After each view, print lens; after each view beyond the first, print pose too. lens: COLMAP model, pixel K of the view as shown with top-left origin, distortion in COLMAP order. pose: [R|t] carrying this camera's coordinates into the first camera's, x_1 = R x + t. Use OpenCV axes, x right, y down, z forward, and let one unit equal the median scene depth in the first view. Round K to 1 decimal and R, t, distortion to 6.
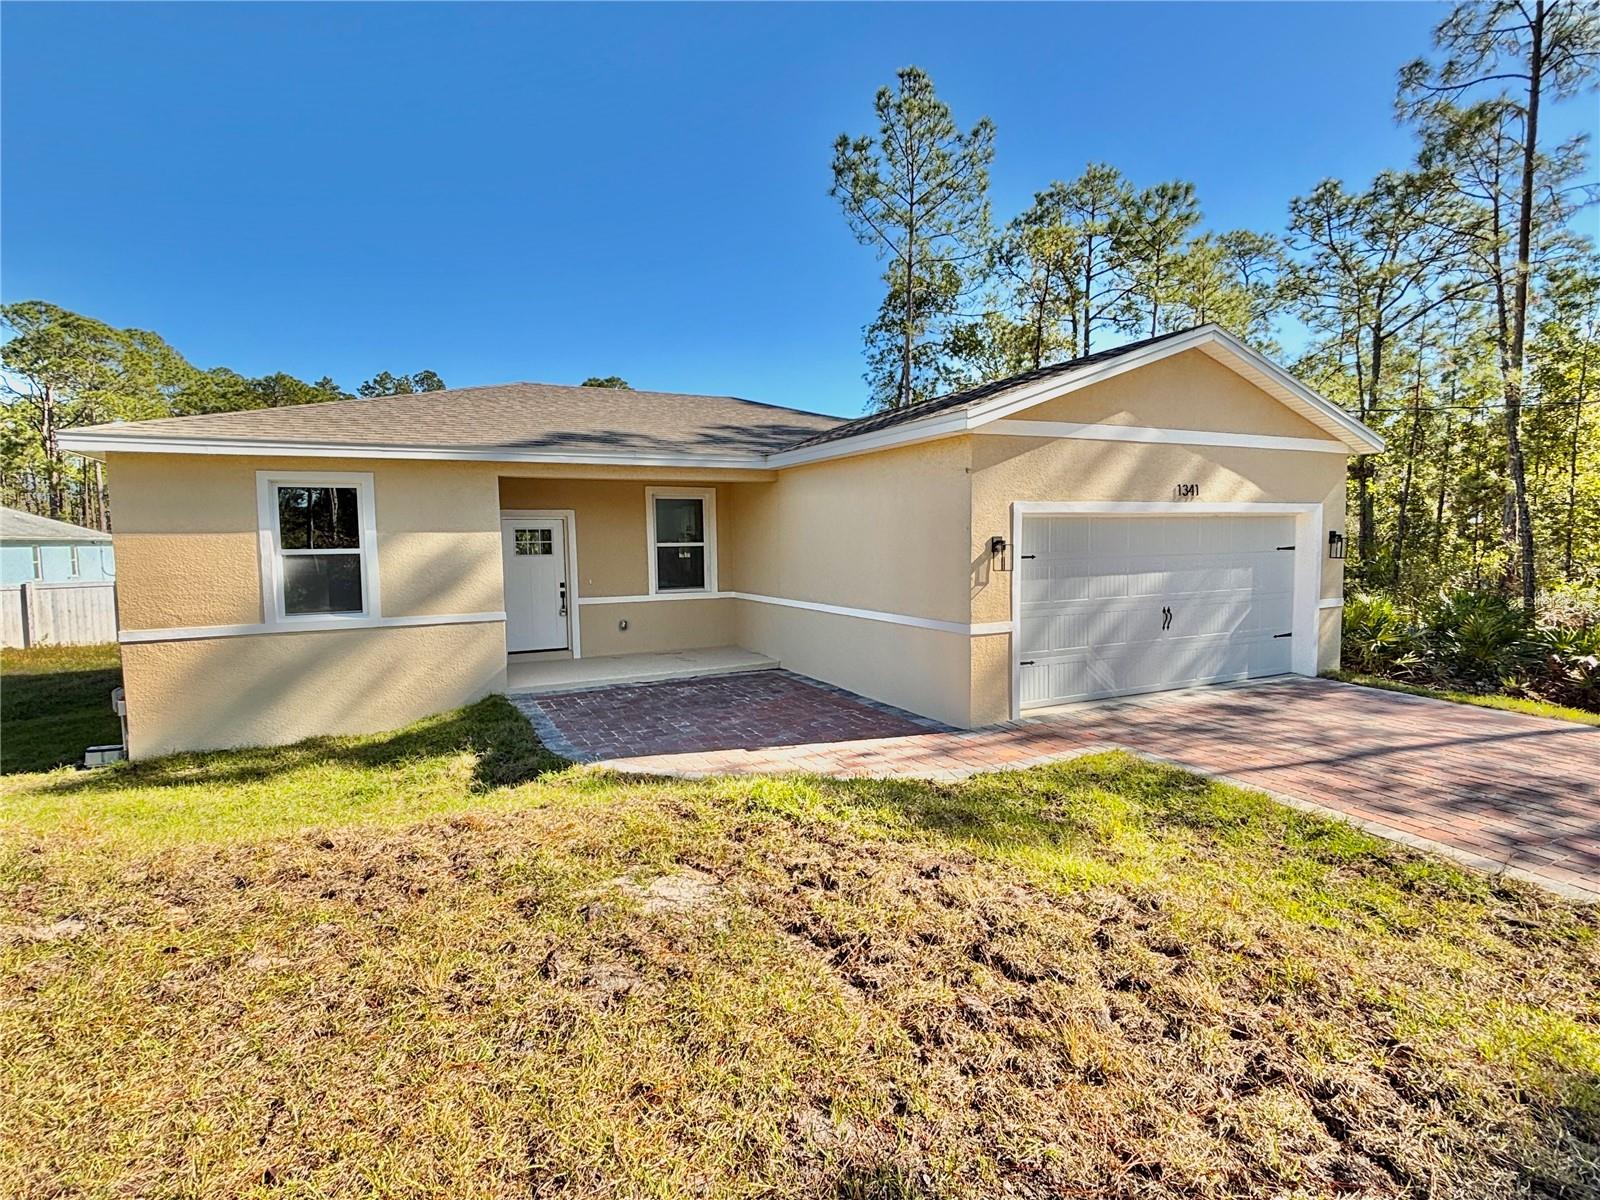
lens RADIAL K [[809.2, 0, 800.0], [0, 809.2, 600.0], [0, 0, 1]] dist [0.001866, 0.000816]
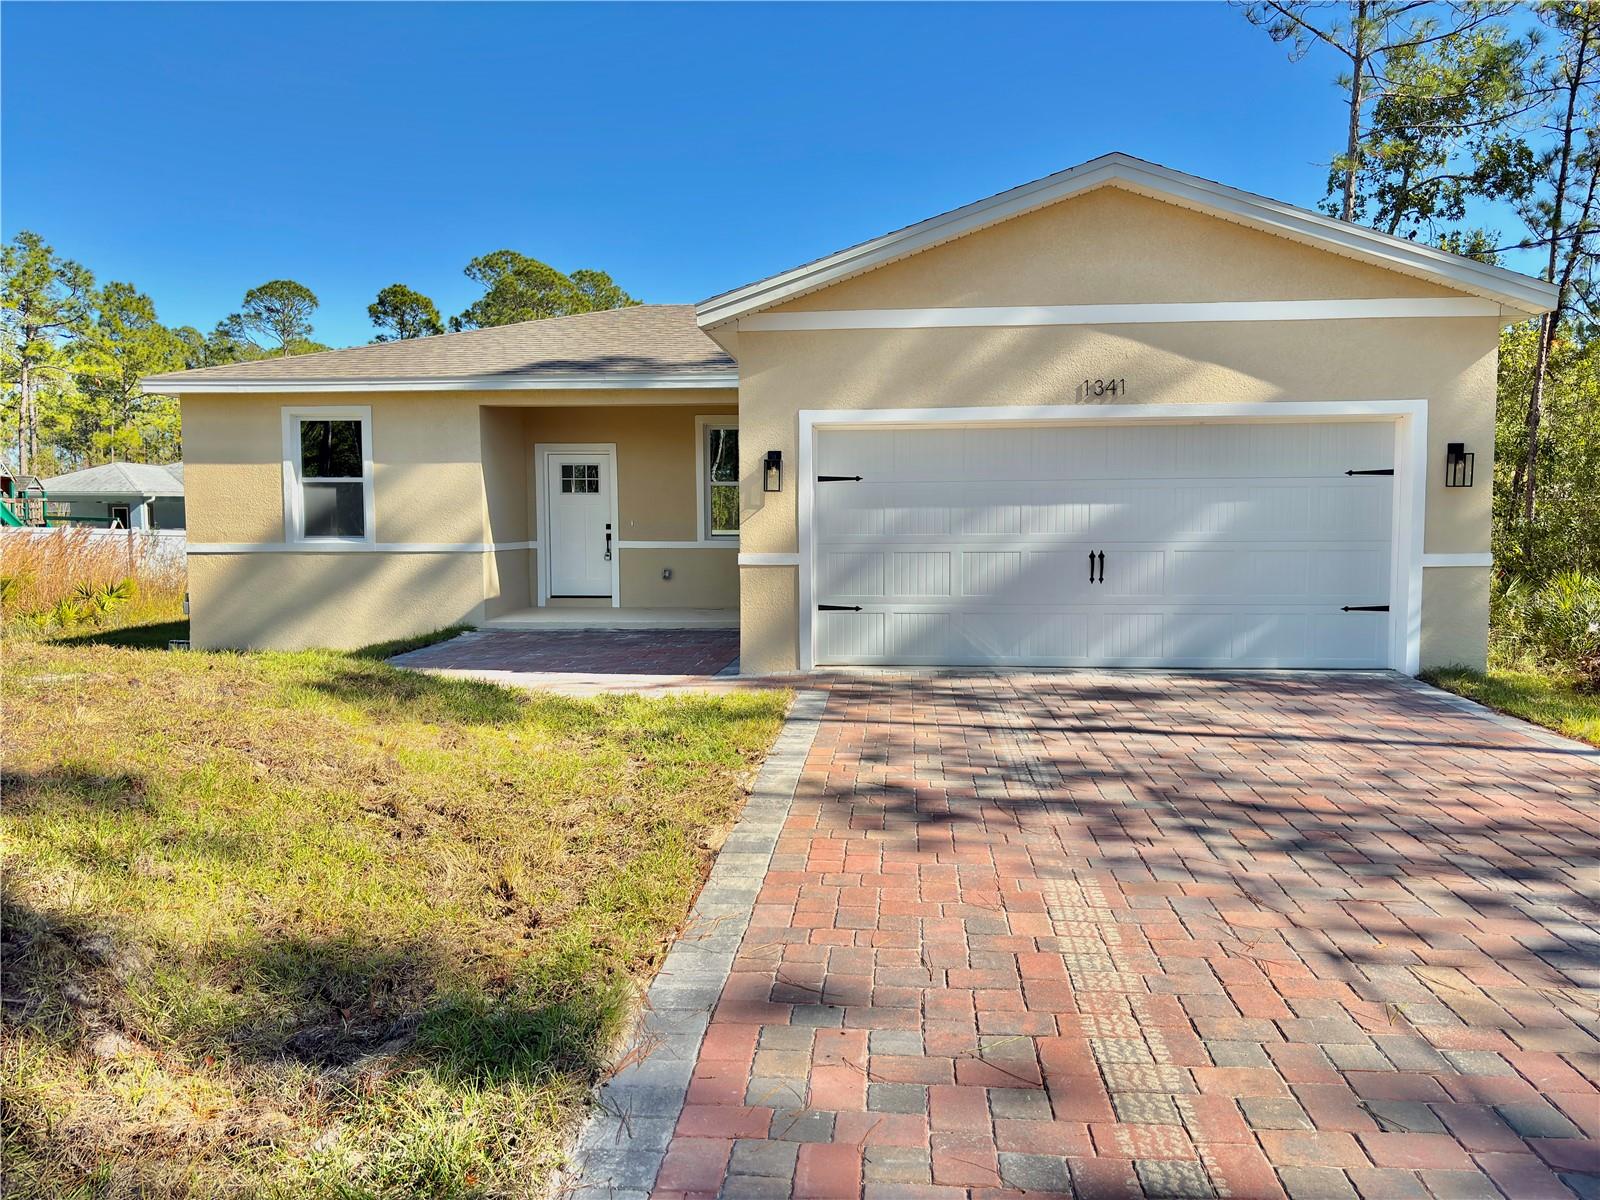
lens RADIAL K [[1217.0, 0, 793.7], [0, 1217.0, 589.1], [0, 0, 1]] dist [0.029723, 0.001871]
pose [[0.847725, 0.042282, -0.528748, 0.770941], [-0.051206, 0.998686, -0.002235, 0.055905], [0.527958, 0.028970, 0.848776, -0.059556]]
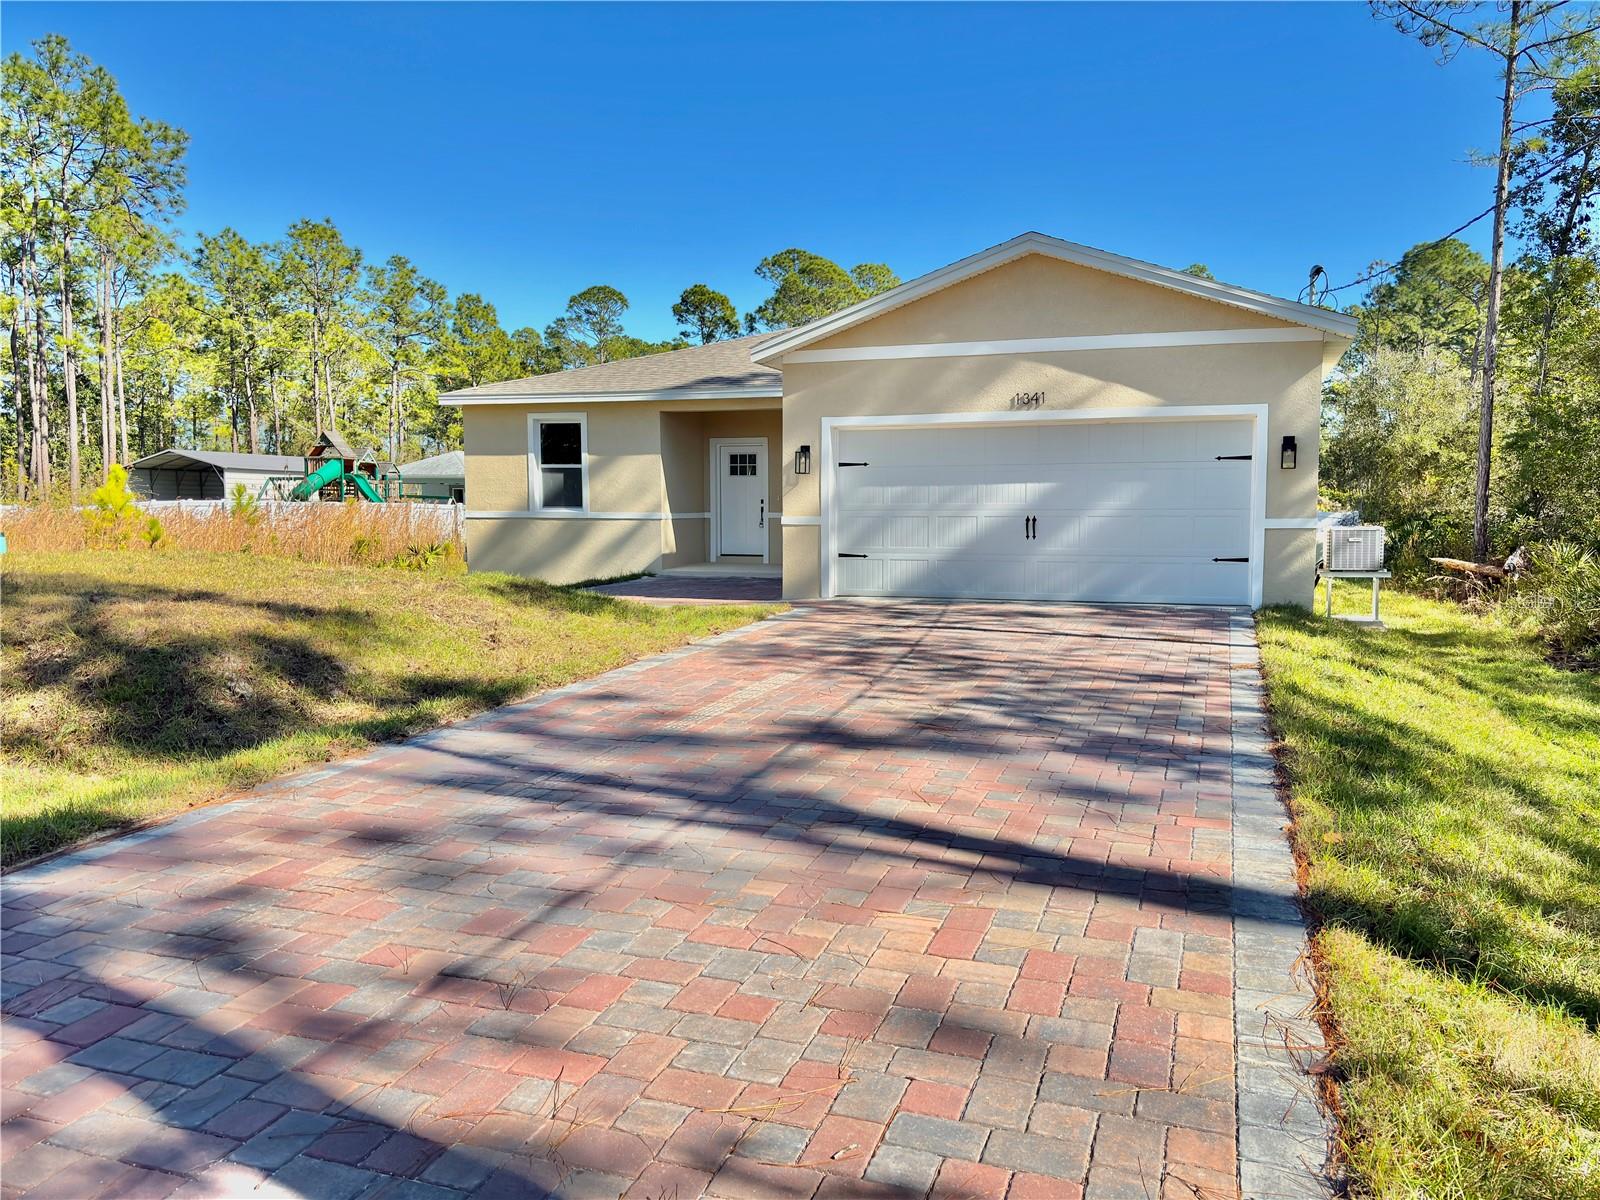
lens RADIAL K [[1201.9, 0, 800.0], [0, 1201.9, 600.0], [0, 0, 1]] dist [0.100377, -0.133254]
pose [[0.695812, 0.072449, -0.714561, 1.282560], [-0.066093, 0.997137, 0.036740, 0.072717], [0.715177, 0.021663, 0.698608, -0.237912]]
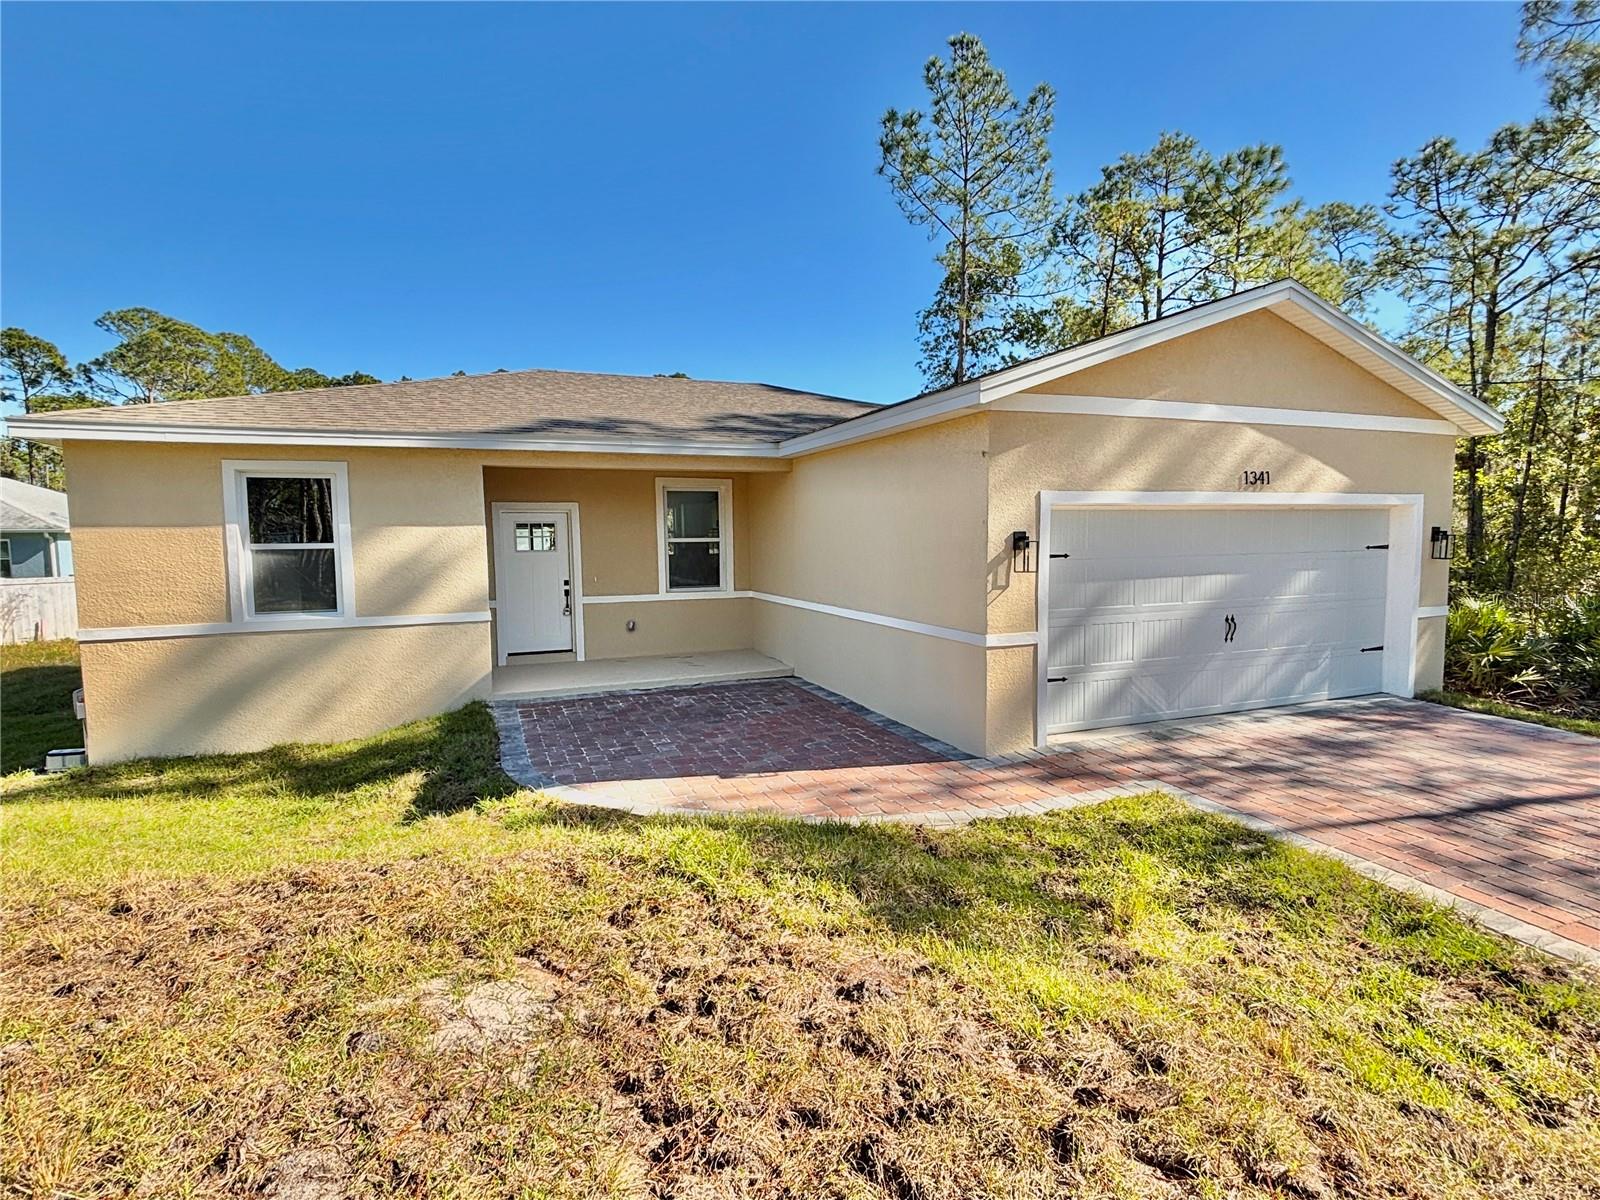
lens RADIAL K [[813.3, 0, 801.1], [0, 813.3, 595.0], [0, 0, 1]] dist [-0.010208, 0.009777]
pose [[0.996646, 0.009097, -0.081331, 0.068901], [-0.009174, 0.999958, -0.000579, -0.007749], [0.081322, 0.001324, 0.996687, 0.106125]]
